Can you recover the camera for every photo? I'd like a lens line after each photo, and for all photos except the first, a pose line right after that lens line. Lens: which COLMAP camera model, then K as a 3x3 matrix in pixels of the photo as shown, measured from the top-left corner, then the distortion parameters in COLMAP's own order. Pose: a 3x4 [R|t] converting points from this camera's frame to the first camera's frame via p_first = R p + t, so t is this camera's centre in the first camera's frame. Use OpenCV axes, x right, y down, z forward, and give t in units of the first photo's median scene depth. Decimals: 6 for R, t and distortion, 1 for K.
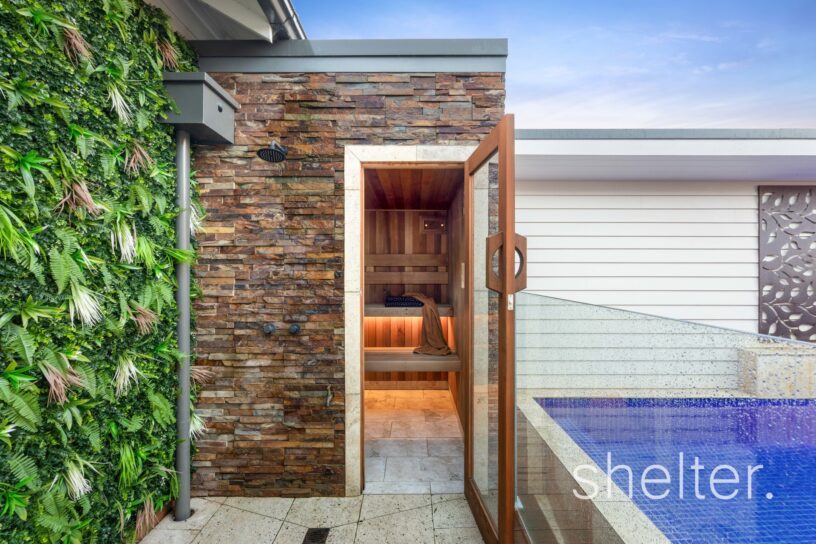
lens RADIAL K [[355.2, 0, 409.9], [0, 355.2, 281.0], [0, 0, 1]] dist [0.001646, -0.000261]
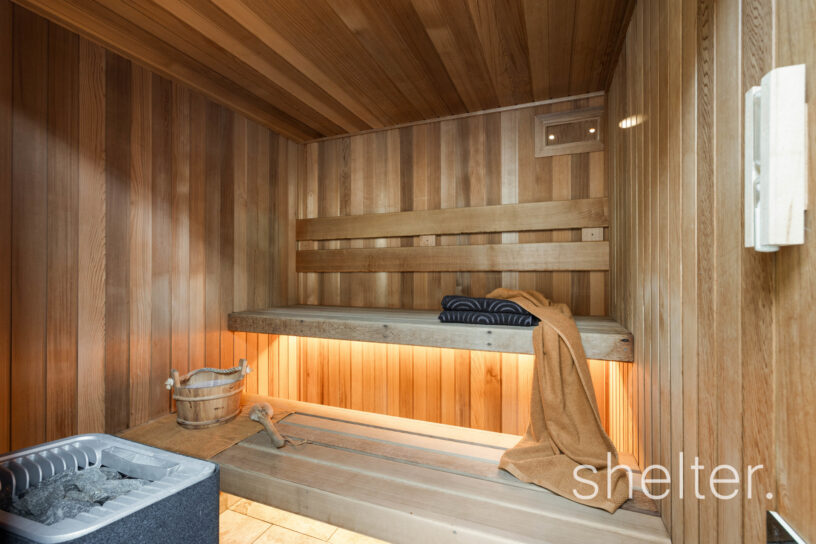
lens RADIAL K [[355.2, 0, 408.2], [0, 355.2, 277.3], [0, 0, 1]] dist [0.001646, -0.000261]
pose [[0.926440, -0.008558, -0.376346, 0.046374], [0.007094, 0.999961, -0.005277, 0.018844], [0.376377, 0.002219, 0.926464, 0.532751]]
